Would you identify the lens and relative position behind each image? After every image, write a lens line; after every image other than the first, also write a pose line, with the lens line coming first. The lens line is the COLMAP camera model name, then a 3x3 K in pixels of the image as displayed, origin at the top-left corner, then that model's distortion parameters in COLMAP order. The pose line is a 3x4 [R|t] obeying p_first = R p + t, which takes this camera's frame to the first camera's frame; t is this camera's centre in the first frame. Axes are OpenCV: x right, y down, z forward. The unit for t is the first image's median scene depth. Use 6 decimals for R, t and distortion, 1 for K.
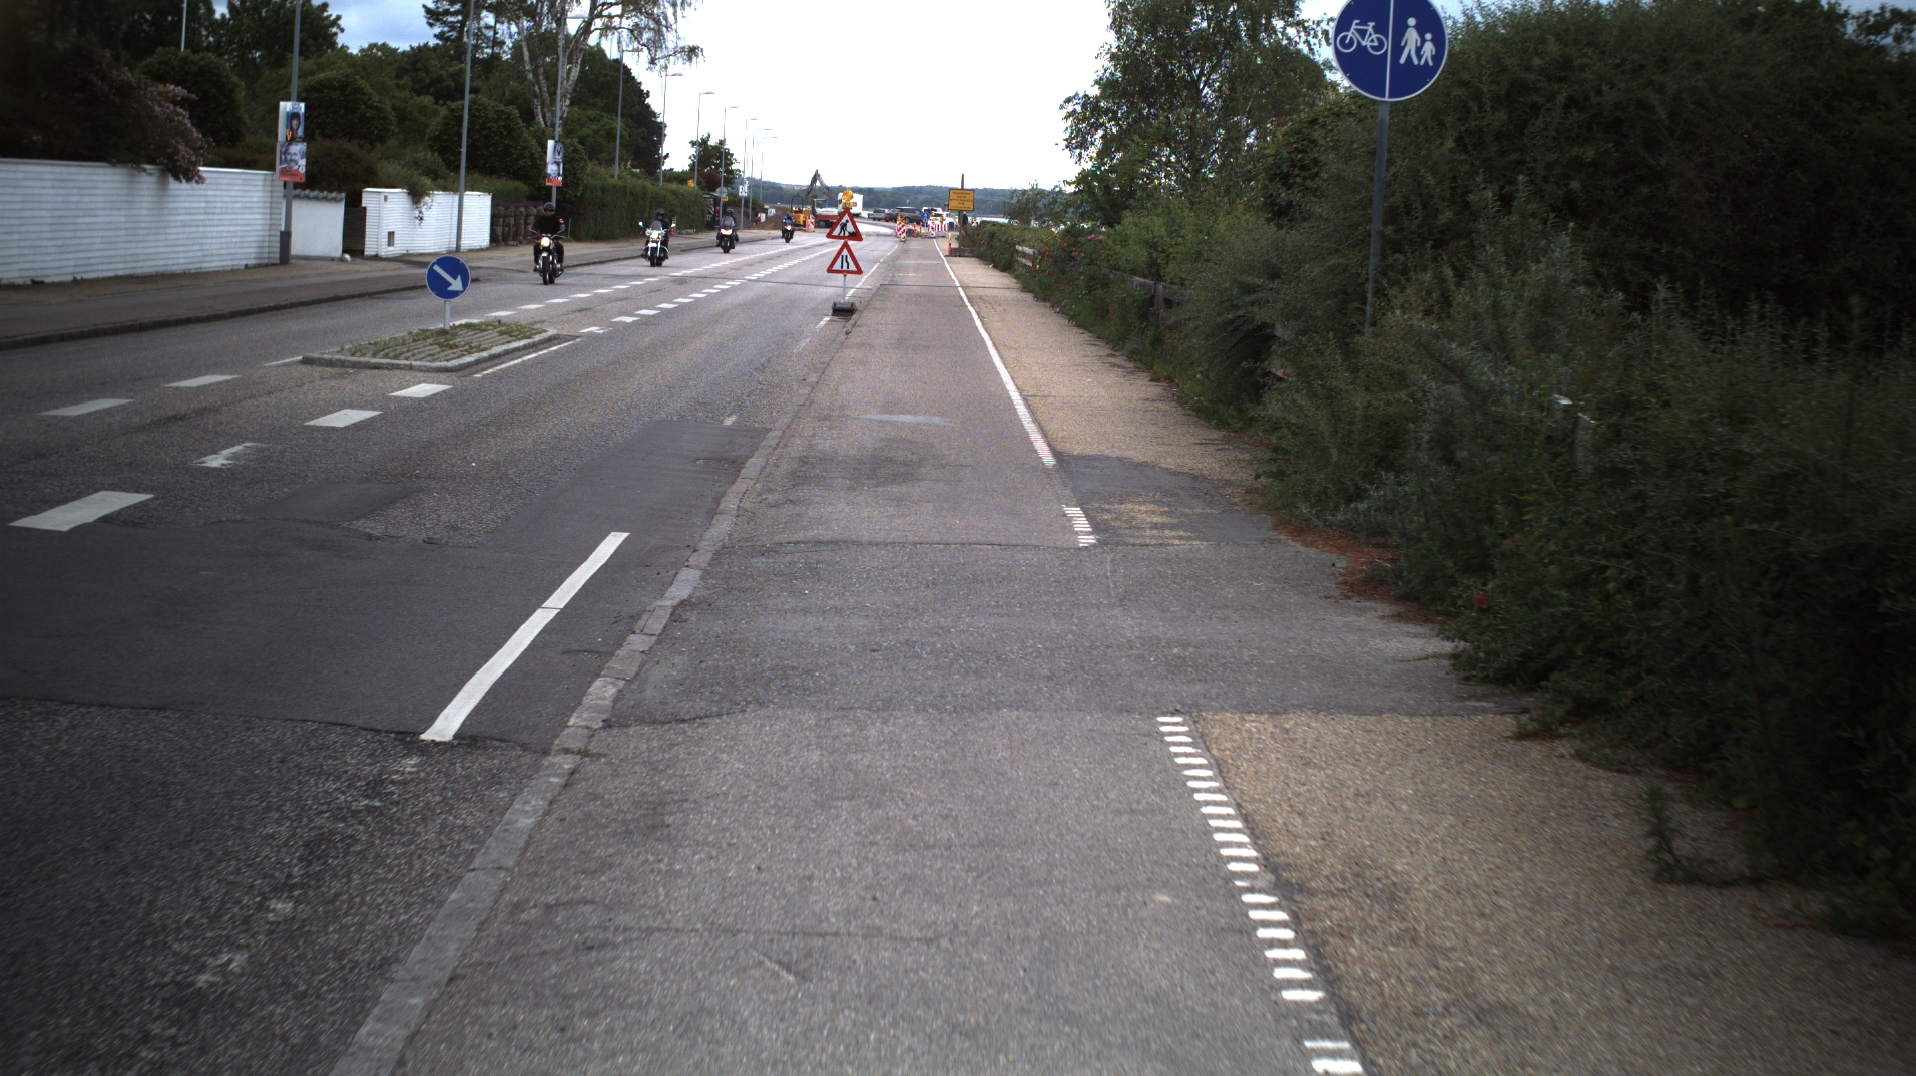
lens RADIAL K [[3317.1, 0, 958.0], [0, 3317.1, 538.0], [0, 0, 1]] dist [-0.286934, 0.340456]
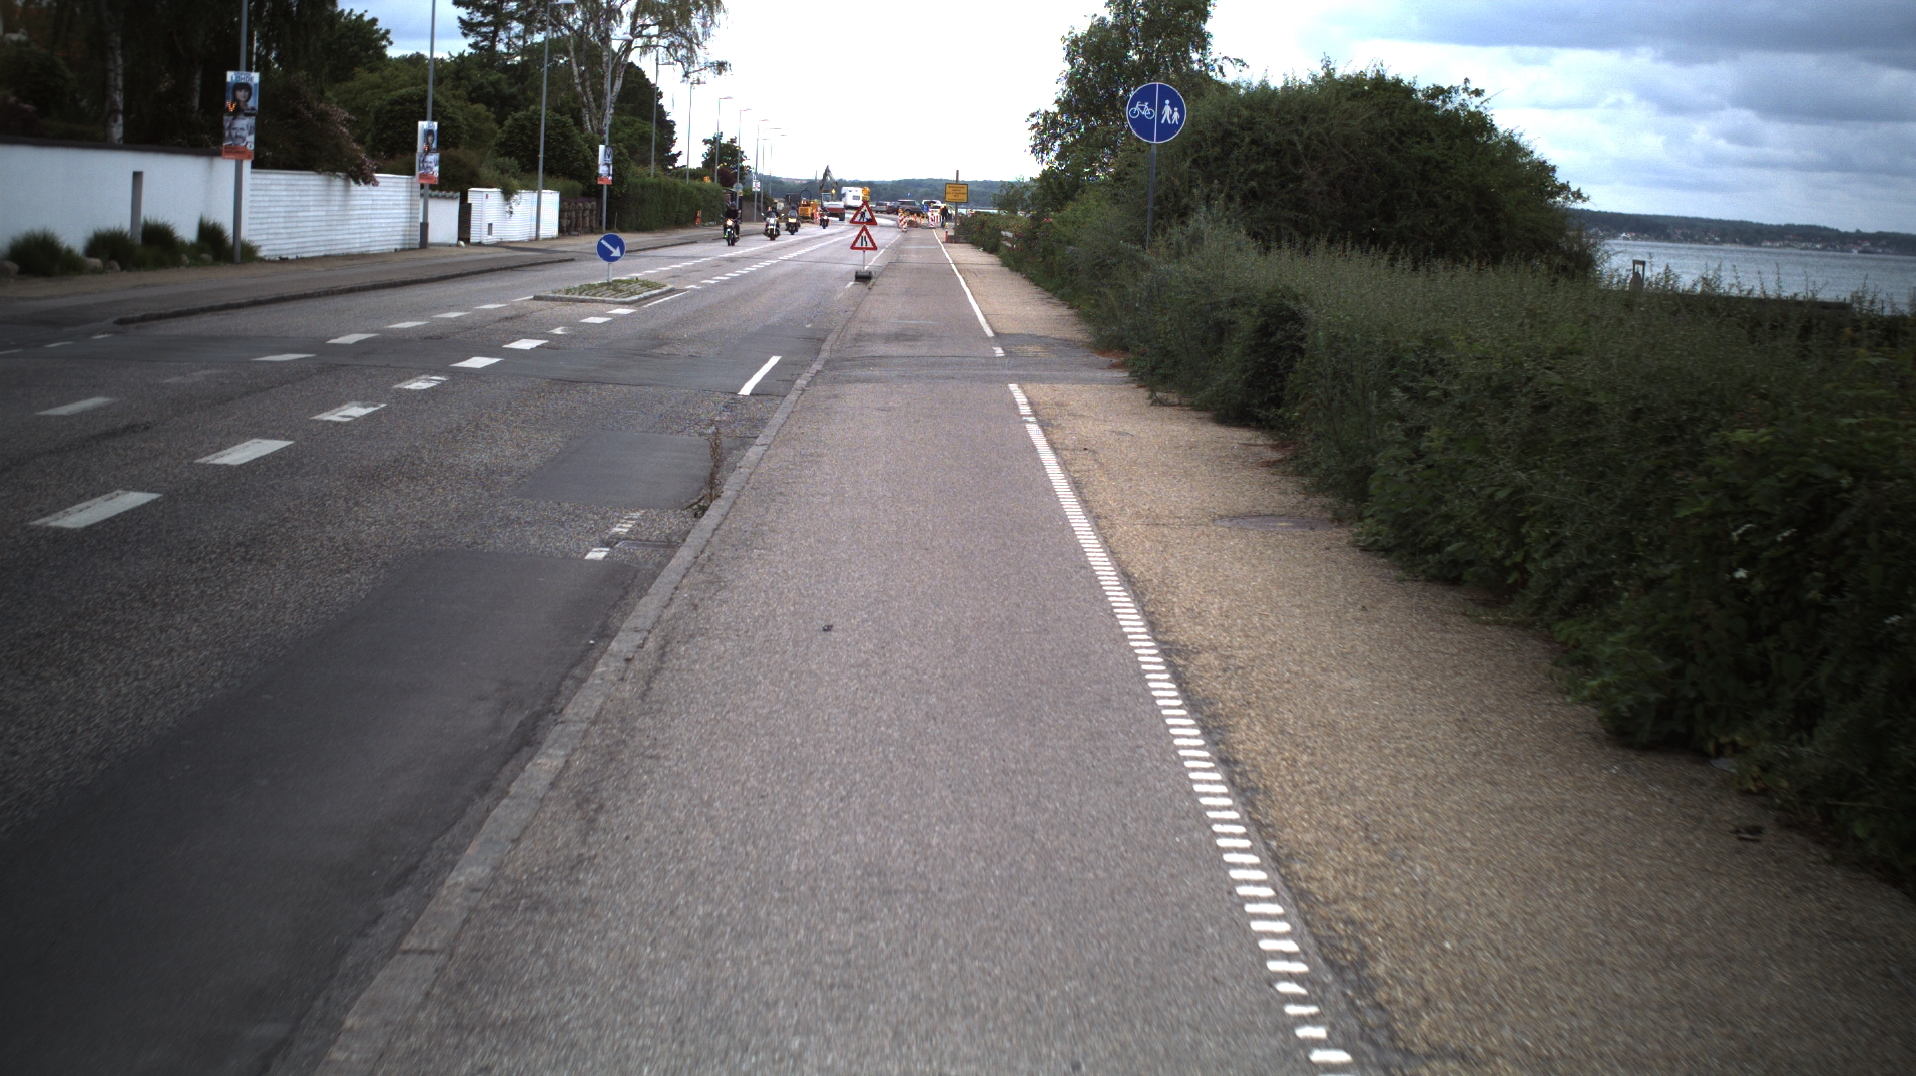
lens RADIAL K [[3317.1, 0, 958.0], [0, 3317.1, 538.0], [0, 0, 1]] dist [-0.286934, 0.340456]
pose [[0.999955, -0.009431, -0.001026, 0.003937], [0.009434, 0.999953, 0.002288, 0.033375], [0.001004, -0.002298, 0.999997, -0.331997]]
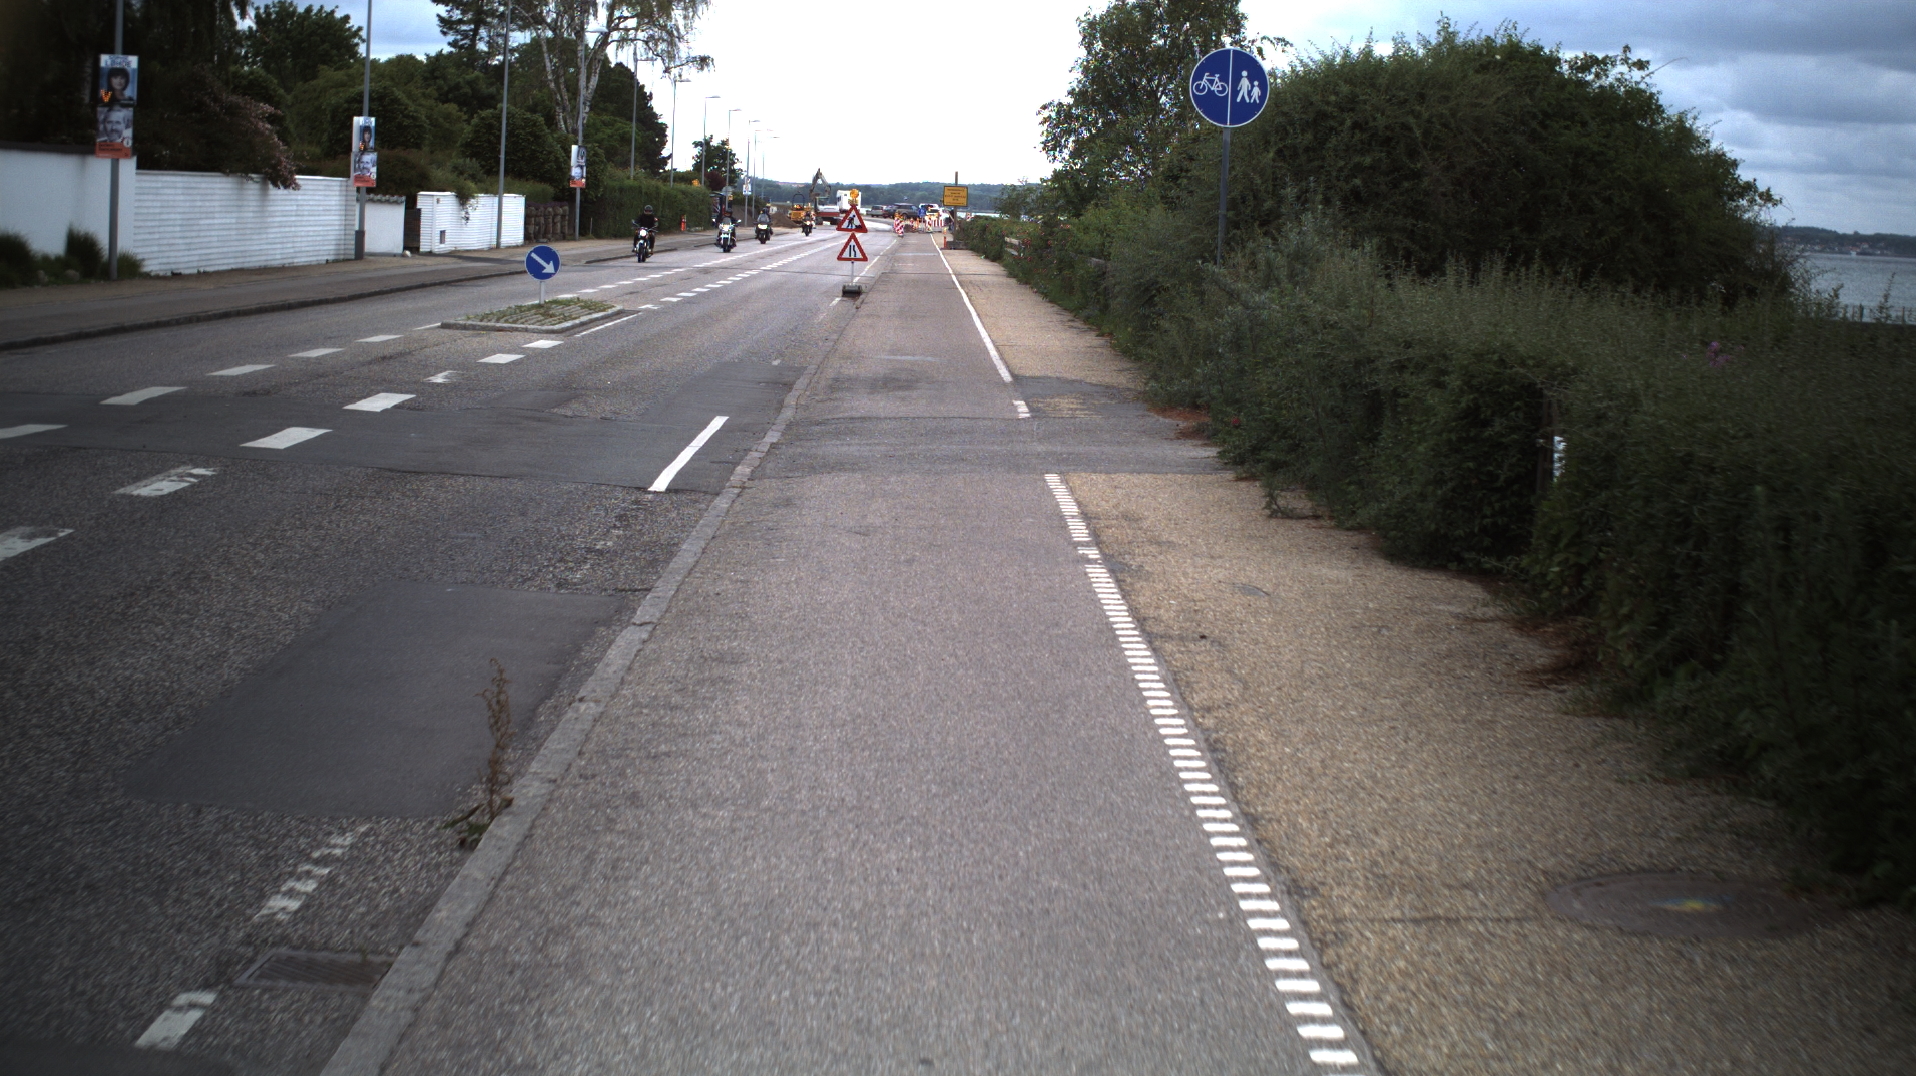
lens RADIAL K [[3317.1, 0, 958.0], [0, 3317.1, 538.0], [0, 0, 1]] dist [-0.286934, 0.340456]
pose [[0.999935, -0.011364, -0.000323, 0.002251], [0.011364, 0.999935, 0.001211, 0.016755], [0.000309, -0.001215, 0.999999, -0.166132]]
